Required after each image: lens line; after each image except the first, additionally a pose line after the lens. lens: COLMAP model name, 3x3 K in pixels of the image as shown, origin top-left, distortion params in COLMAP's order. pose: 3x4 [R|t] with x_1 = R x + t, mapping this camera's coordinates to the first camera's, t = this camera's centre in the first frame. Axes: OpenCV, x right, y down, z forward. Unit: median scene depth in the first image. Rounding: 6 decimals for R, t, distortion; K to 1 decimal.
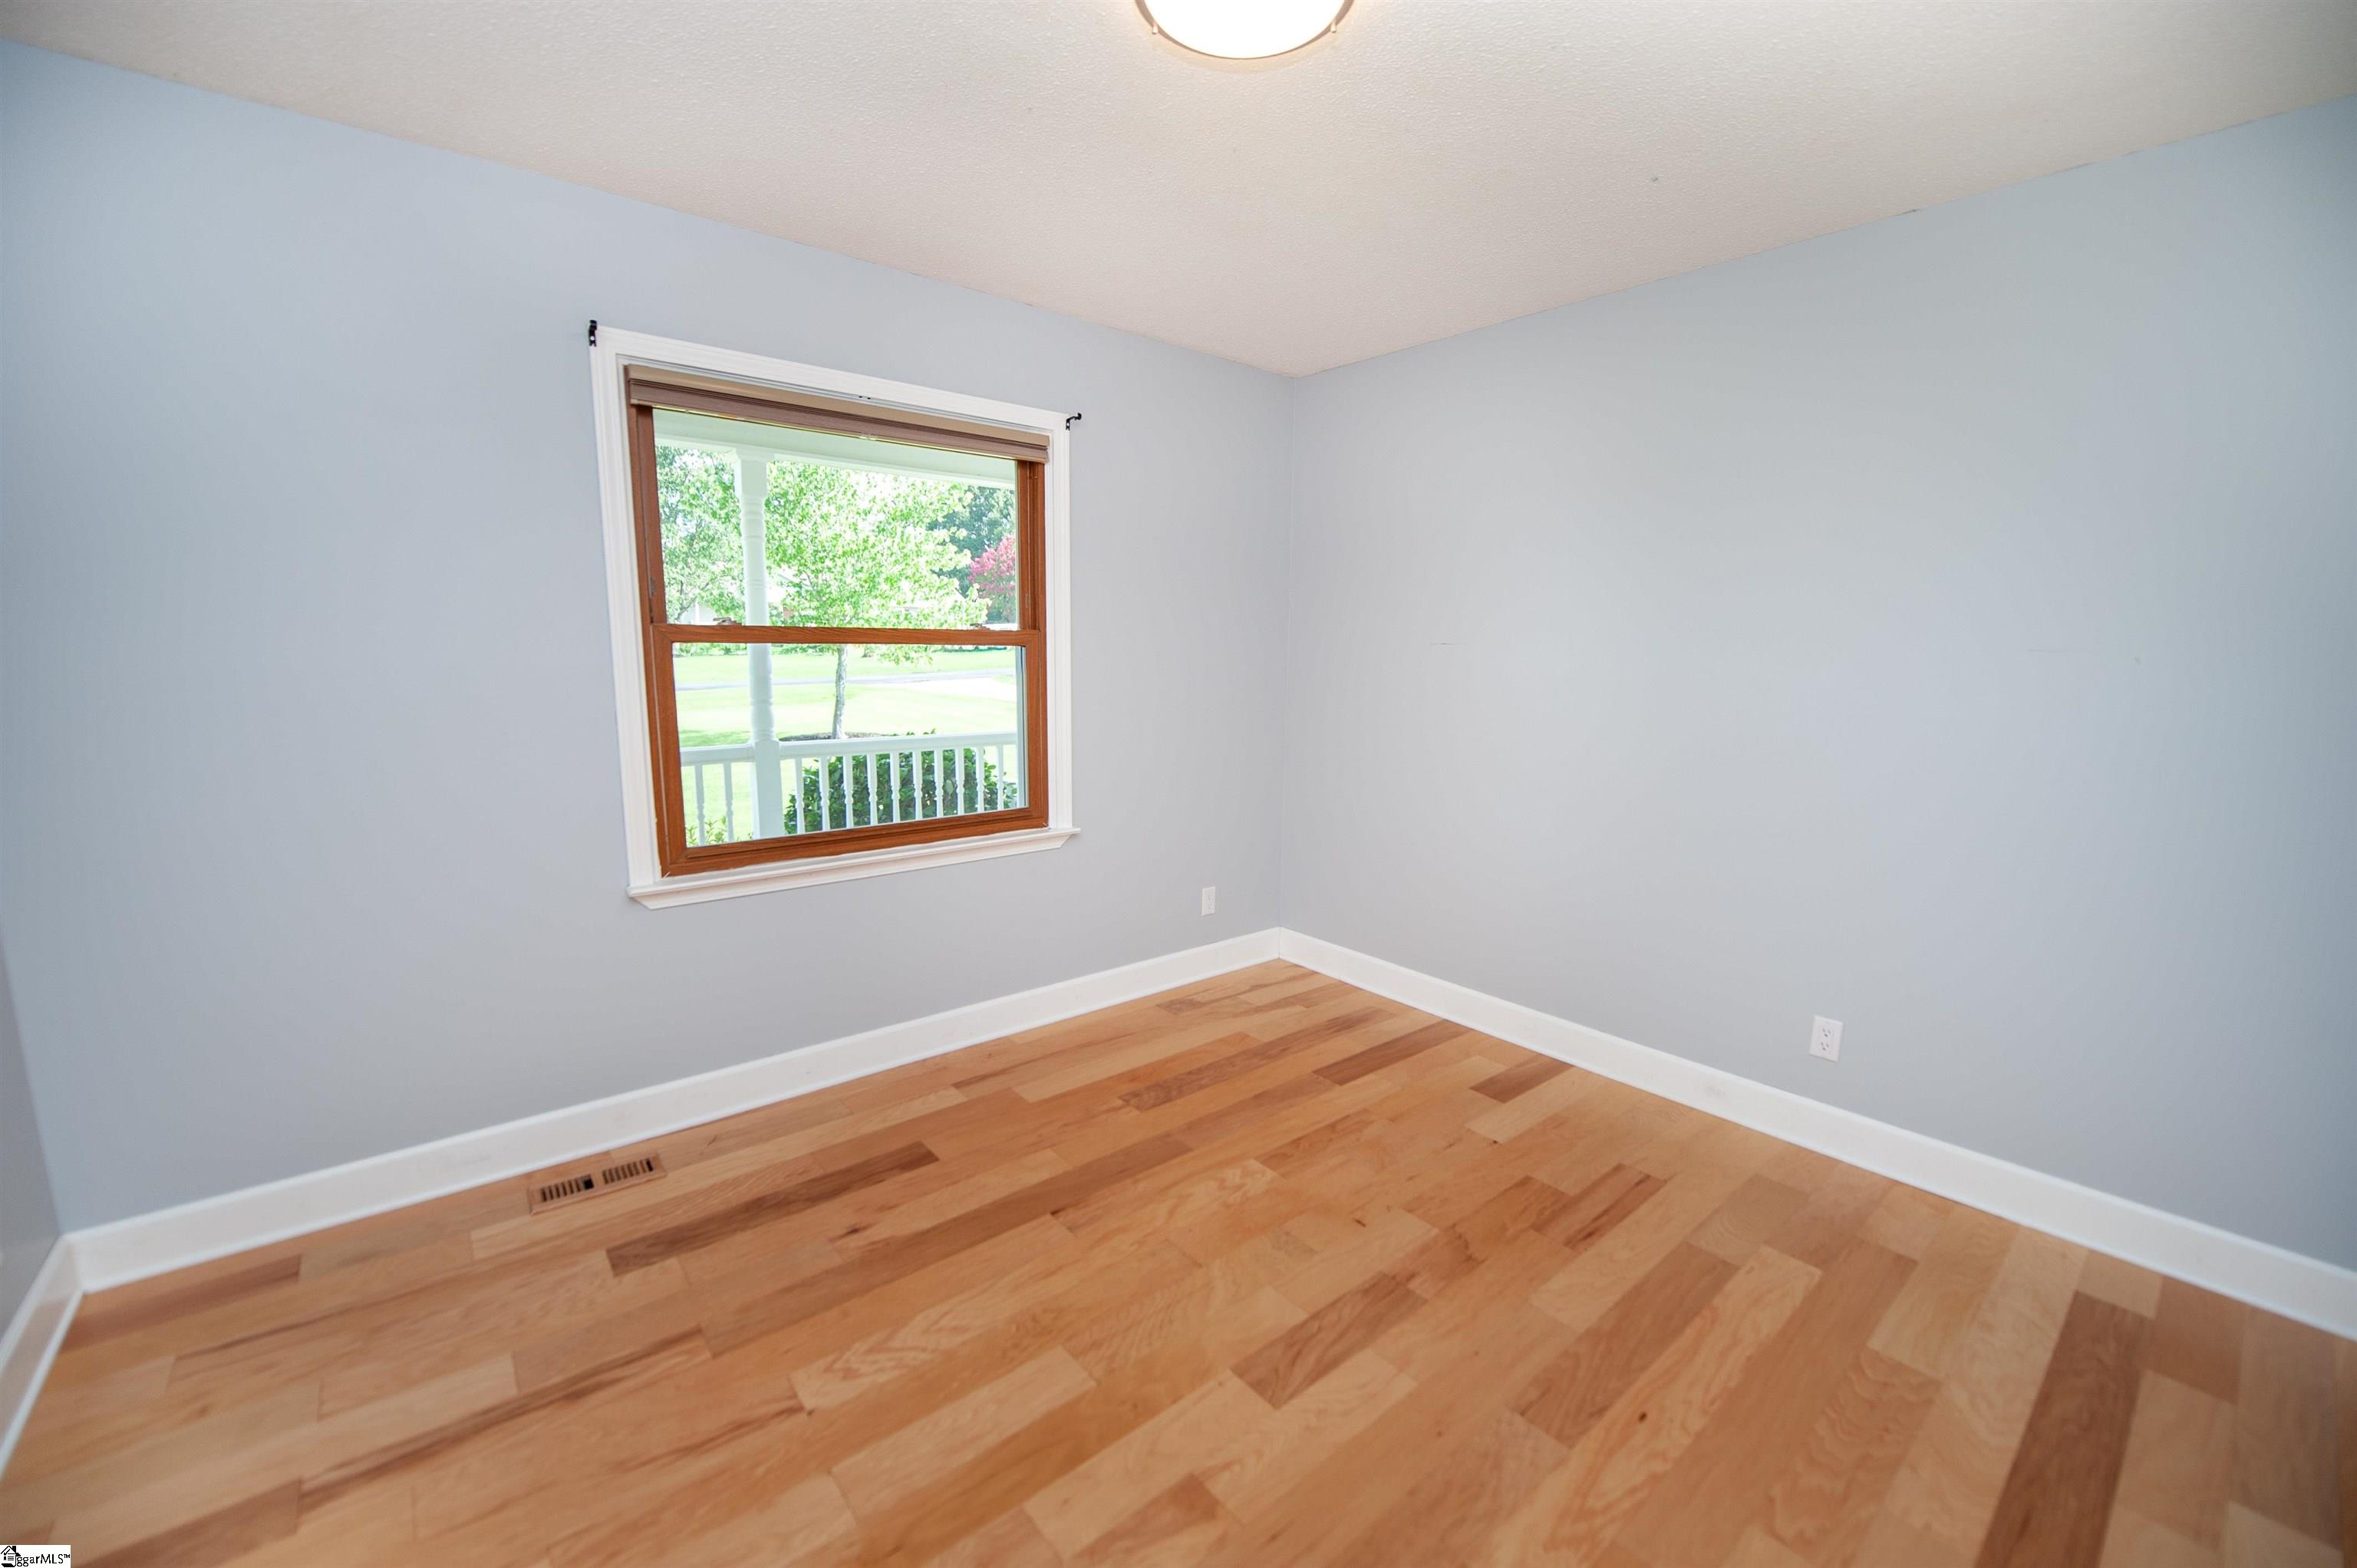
lens RADIAL K [[940.5, 0, 1189.5], [0, 940.5, 787.1], [0, 0, 1]] dist [-0.018954, -0.000964]
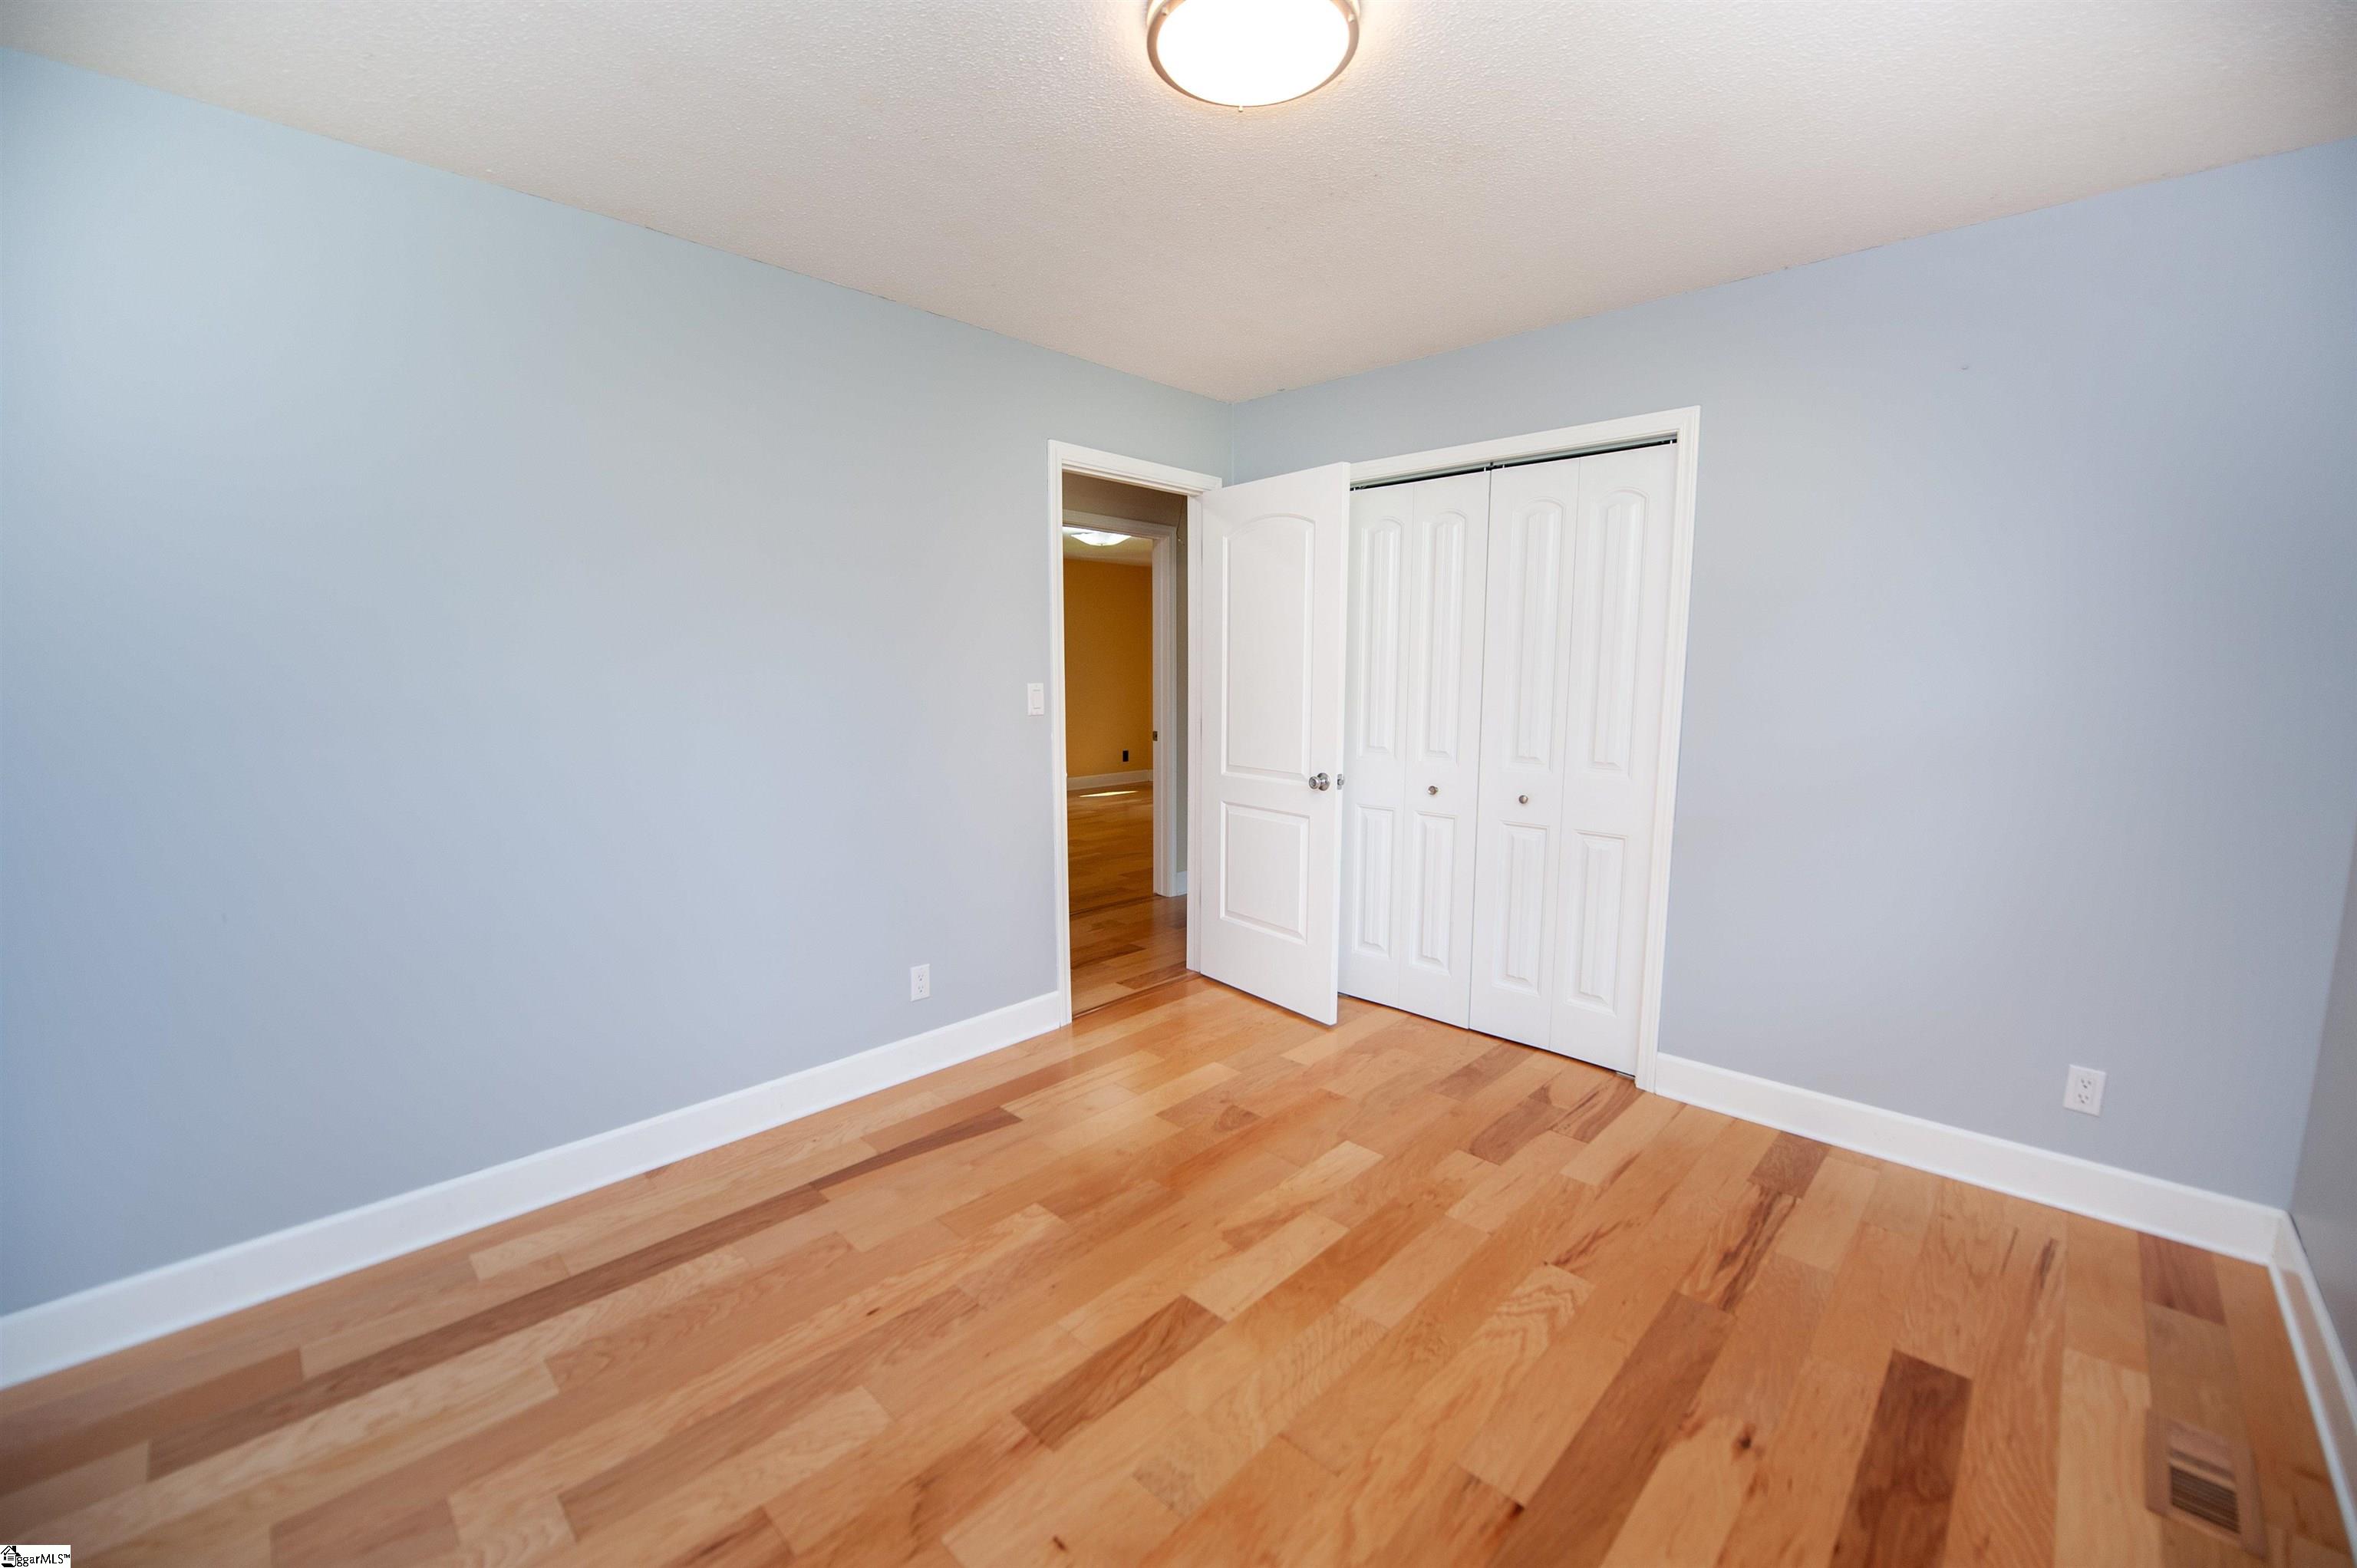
lens RADIAL K [[940.5, 0, 1189.5], [0, 940.5, 787.1], [0, 0, 1]] dist [-0.018954, -0.000964]
pose [[-0.994319, -0.000303, -0.106437, 0.154583], [-0.028935, 0.963107, 0.267559, -0.205364], [0.102429, 0.269119, -0.957645, 1.425636]]
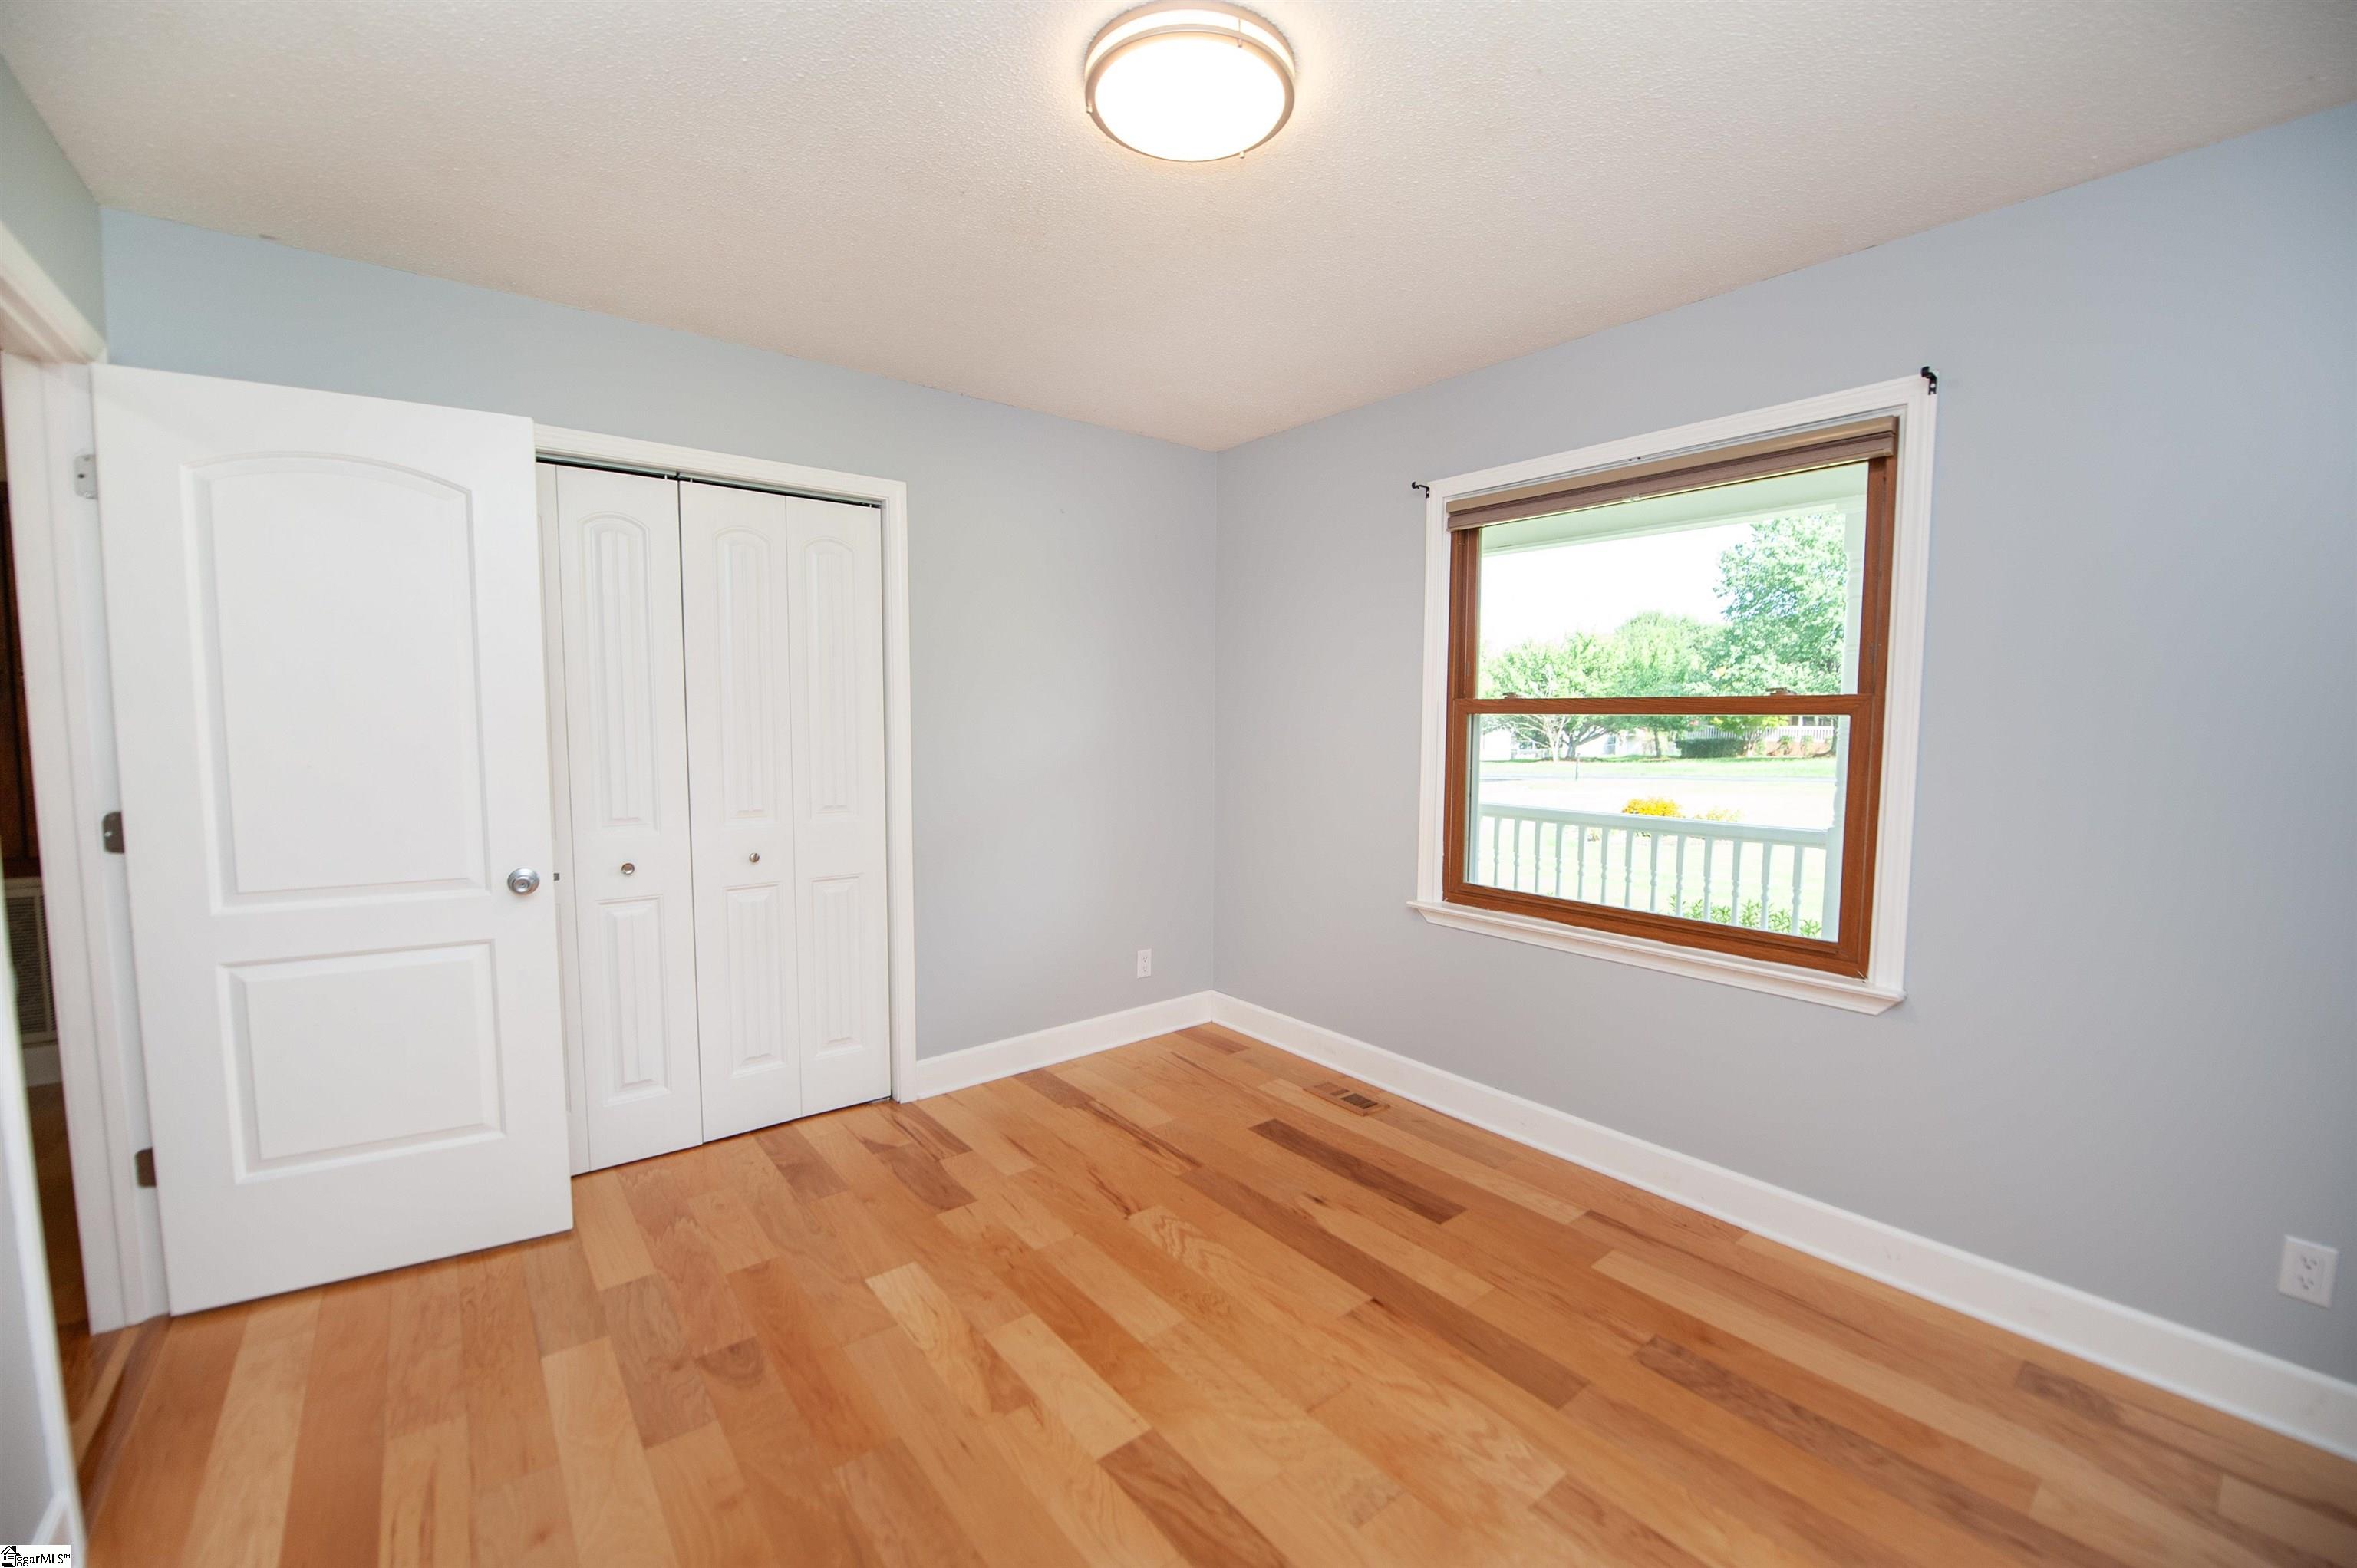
lens RADIAL K [[948.4, 0, 1187.5], [0, 948.4, 787.6], [0, 0, 1]] dist [-0.001597, -0.010356]
pose [[-0.022131, 0.066086, -0.997569, 0.765006], [-0.150790, 0.986177, 0.068676, -0.096580], [0.988318, 0.151944, -0.011860, 0.719153]]
